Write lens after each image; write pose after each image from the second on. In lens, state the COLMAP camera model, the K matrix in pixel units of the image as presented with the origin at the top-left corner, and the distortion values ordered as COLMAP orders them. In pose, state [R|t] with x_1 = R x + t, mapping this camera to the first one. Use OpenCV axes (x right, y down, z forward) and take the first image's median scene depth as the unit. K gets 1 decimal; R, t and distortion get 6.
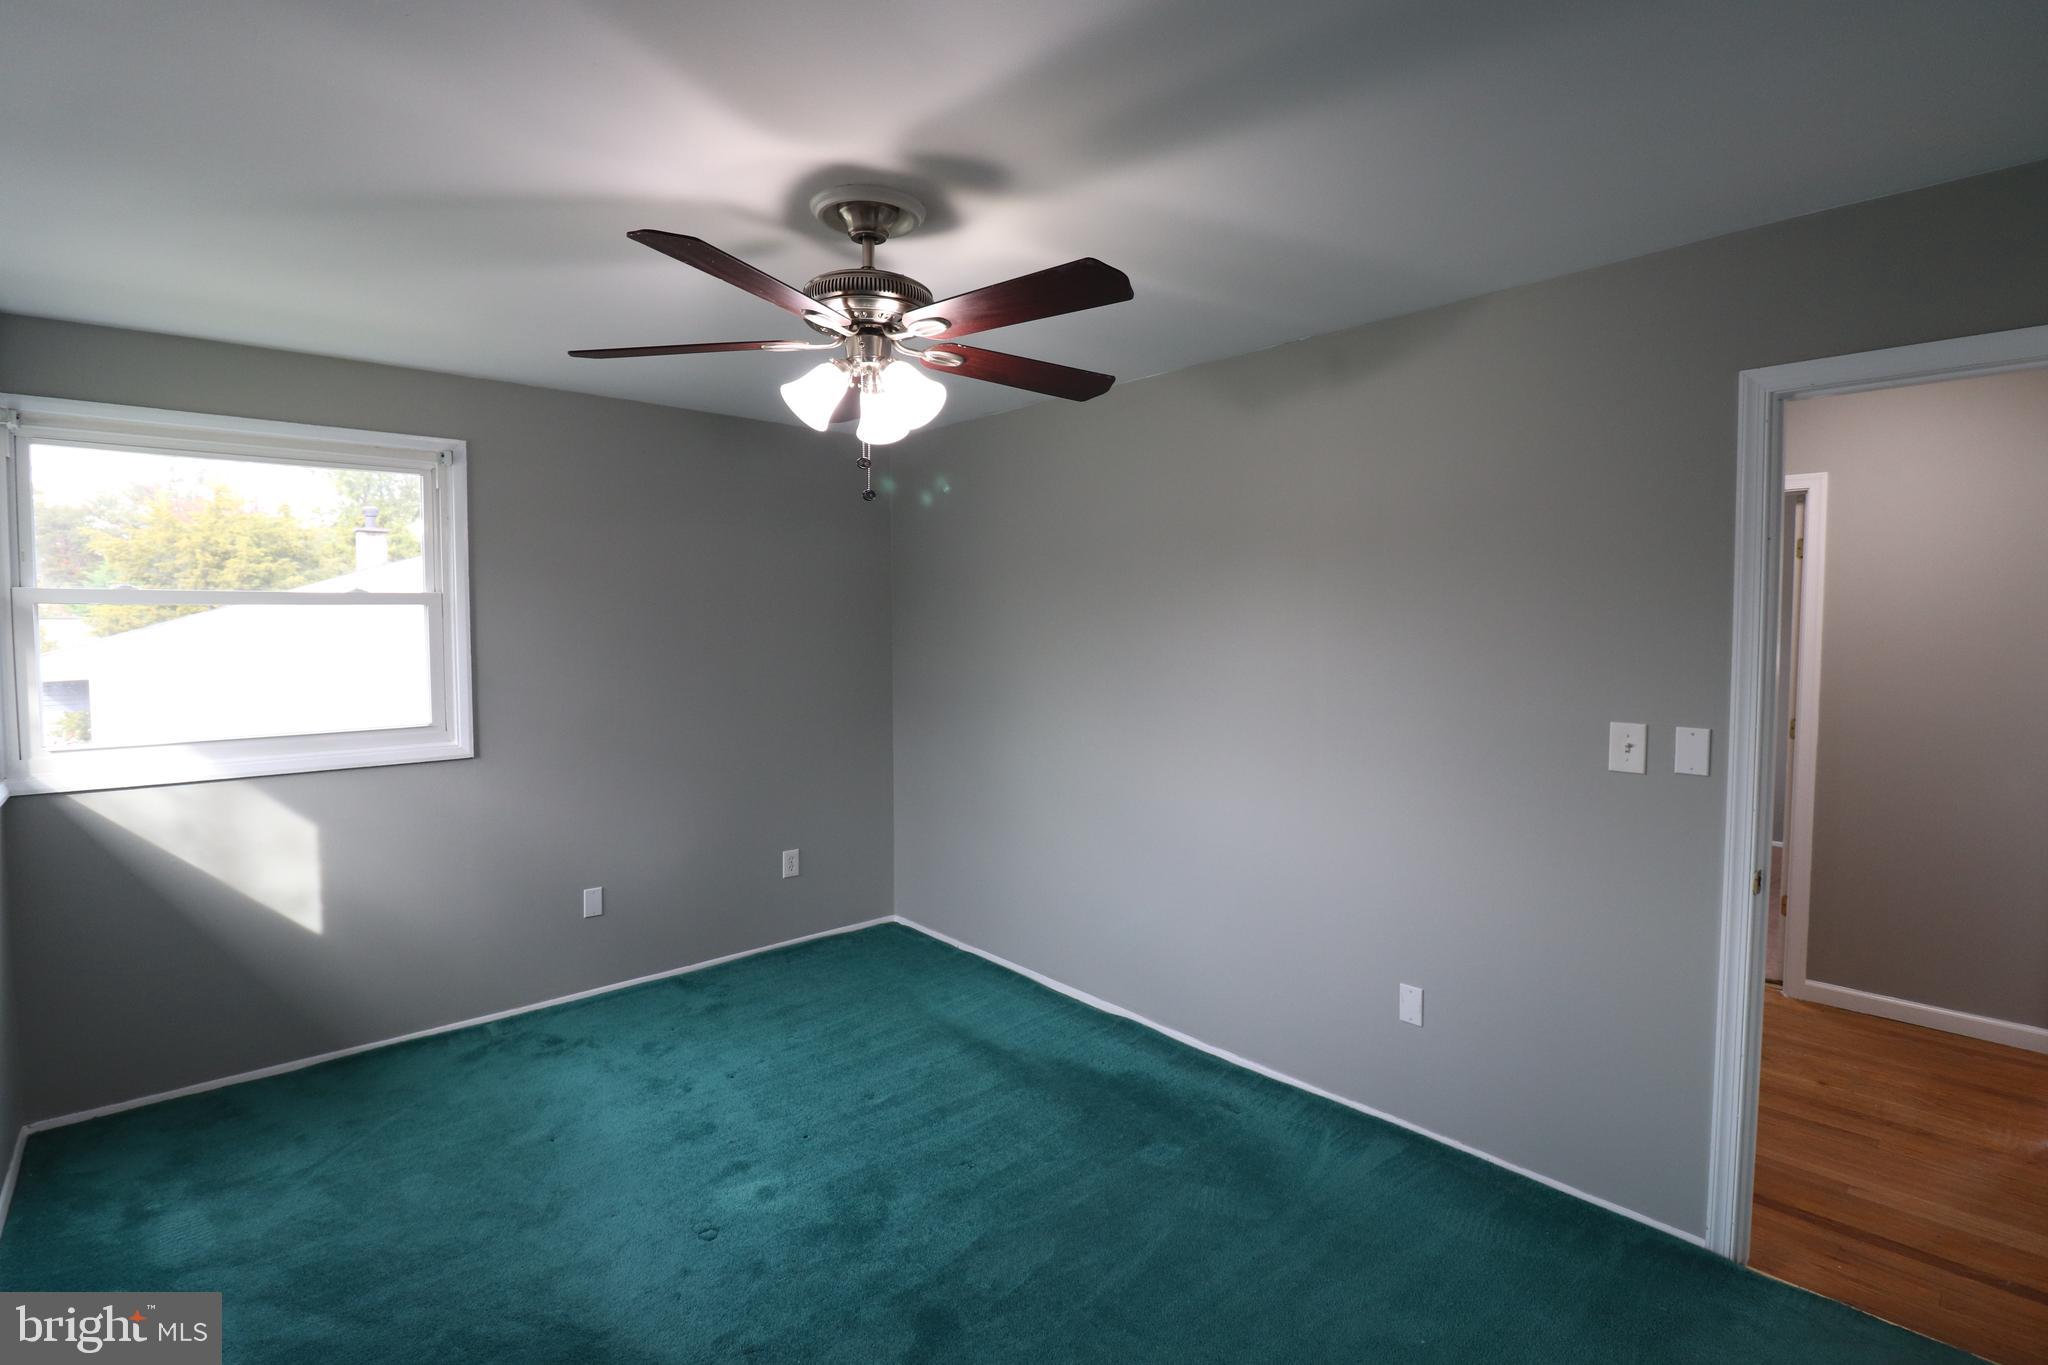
lens RADIAL K [[941.9, 0, 1015.0], [0, 941.9, 660.0], [0, 0, 1]] dist [-0.000592, -0.014159]
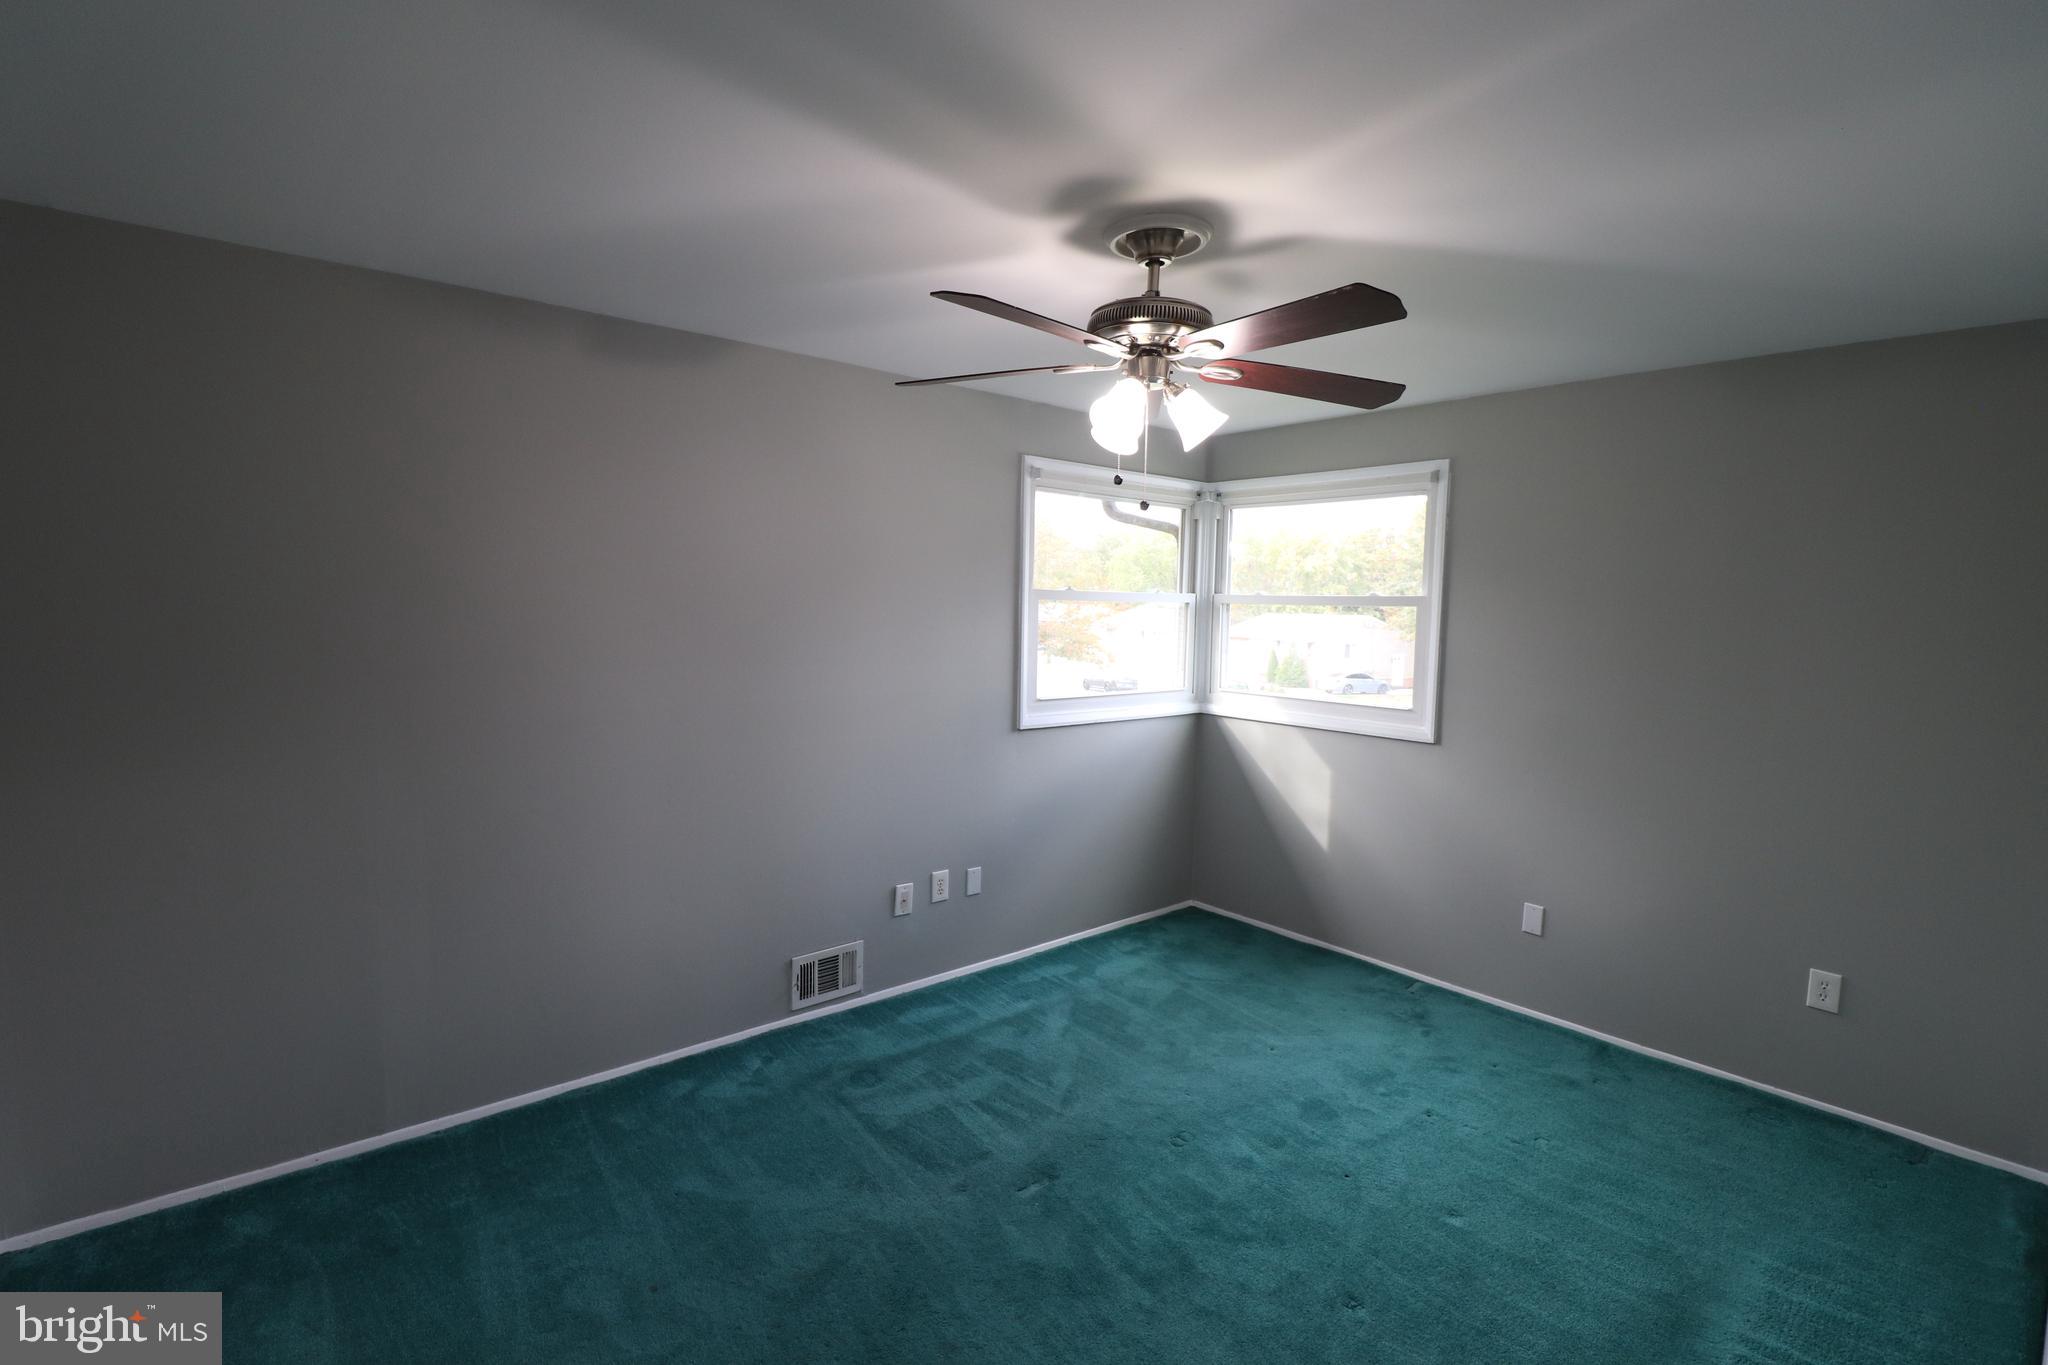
lens RADIAL K [[941.9, 0, 1015.0], [0, 941.9, 660.0], [0, 0, 1]] dist [-0.000592, -0.014159]
pose [[-0.026679, 0.063587, -0.997620, 0.618332], [-0.062723, 0.995902, 0.065154, -0.041544], [0.997674, 0.064312, -0.022581, 0.590353]]
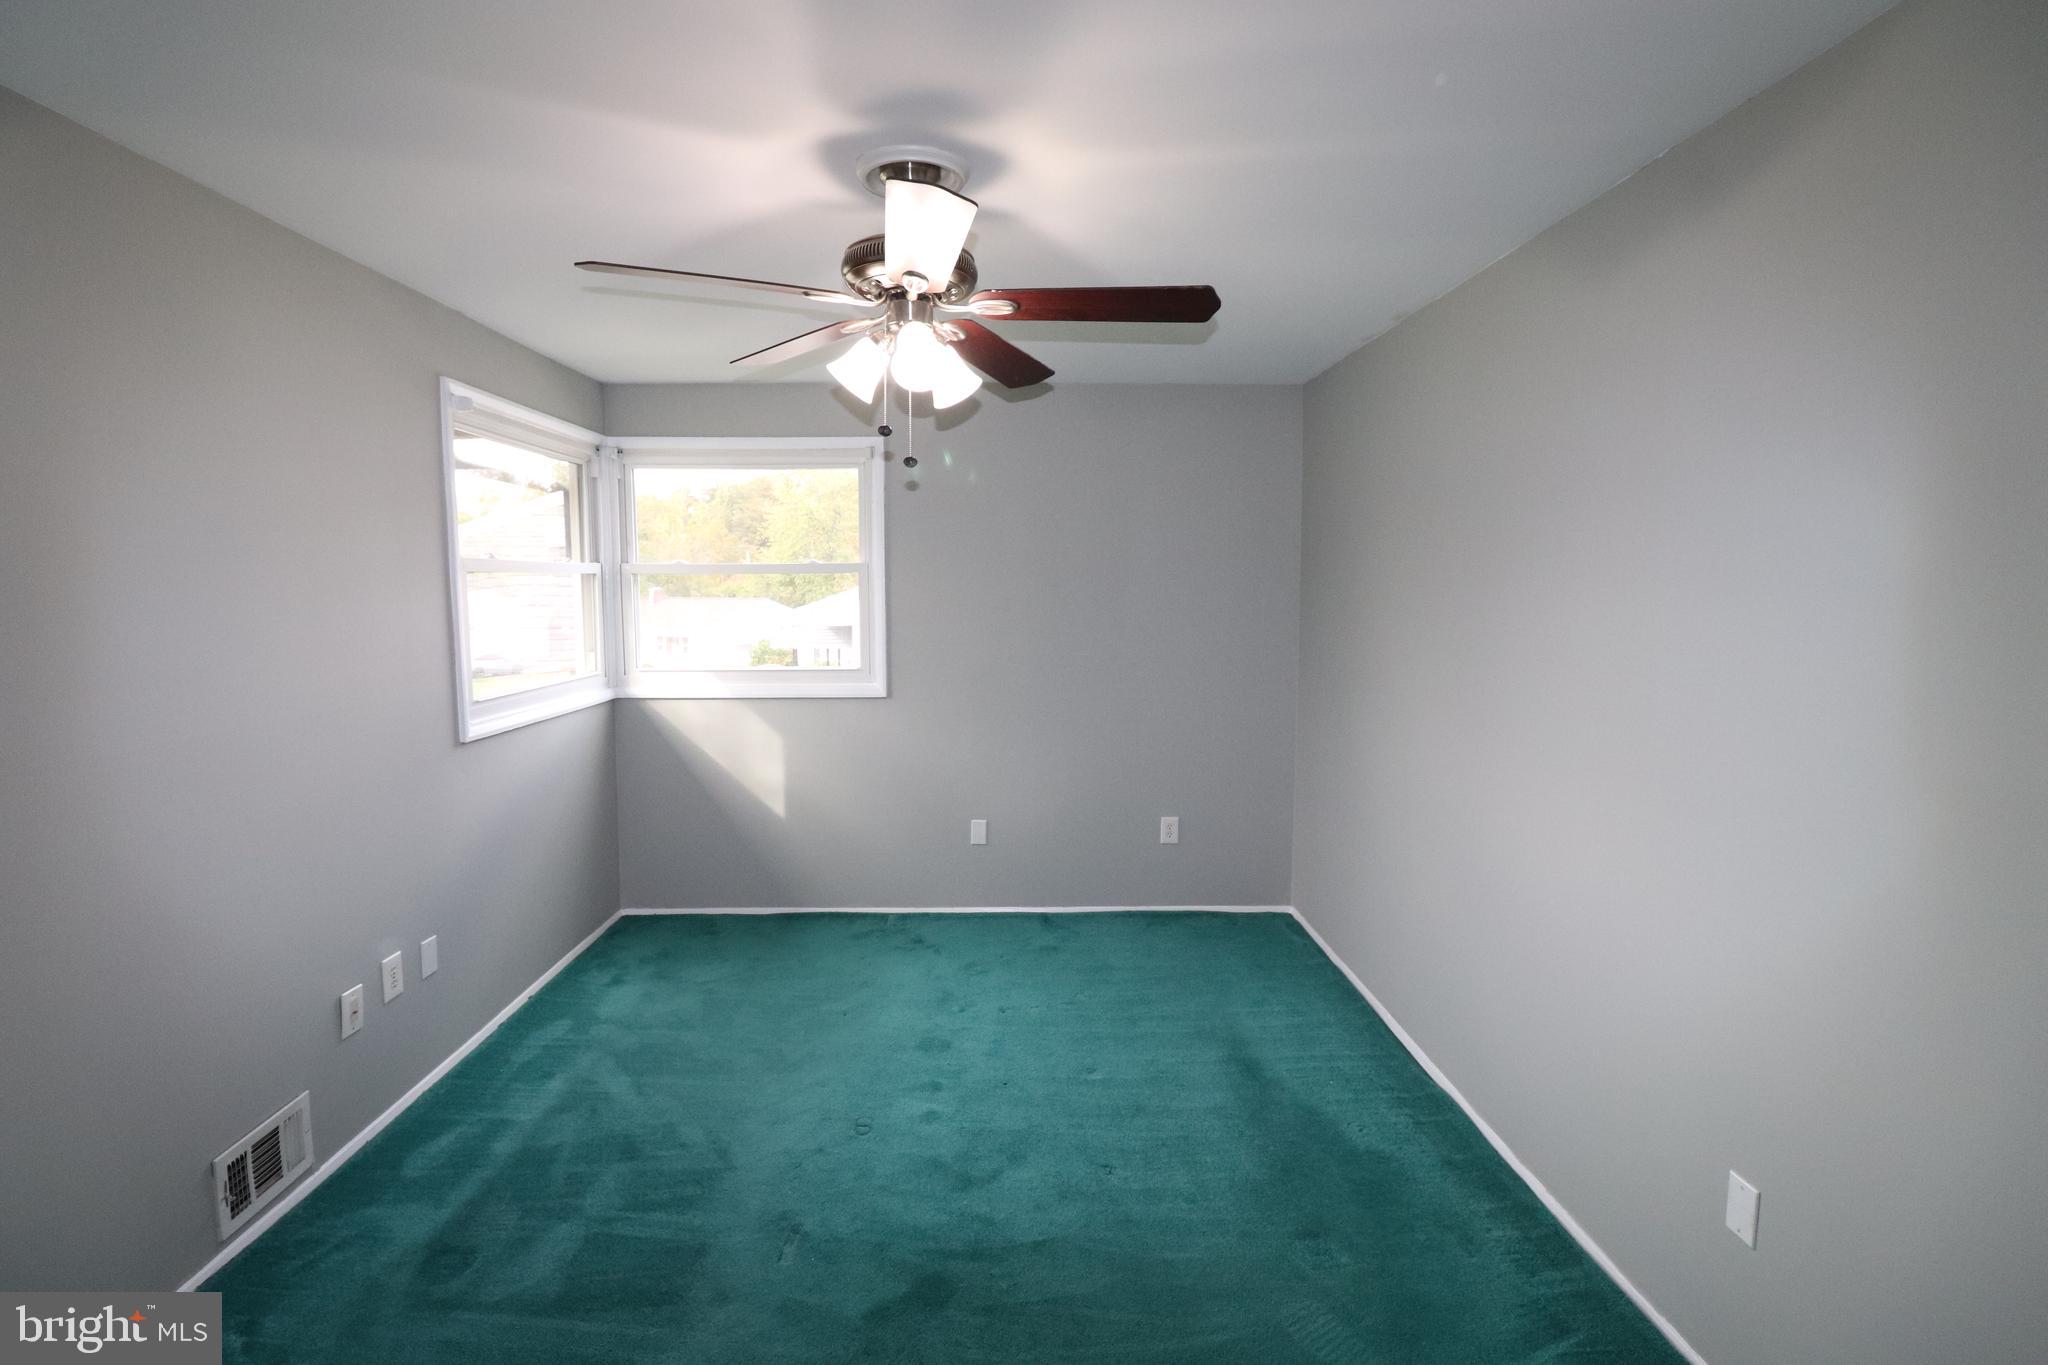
lens RADIAL K [[941.9, 0, 1015.0], [0, 941.9, 660.0], [0, 0, 1]] dist [-0.000592, -0.014159]
pose [[0.756331, 0.053150, -0.652027, 0.395053], [-0.027230, 0.998388, 0.049797, -0.012137], [0.653622, -0.019908, 0.756559, 0.204804]]
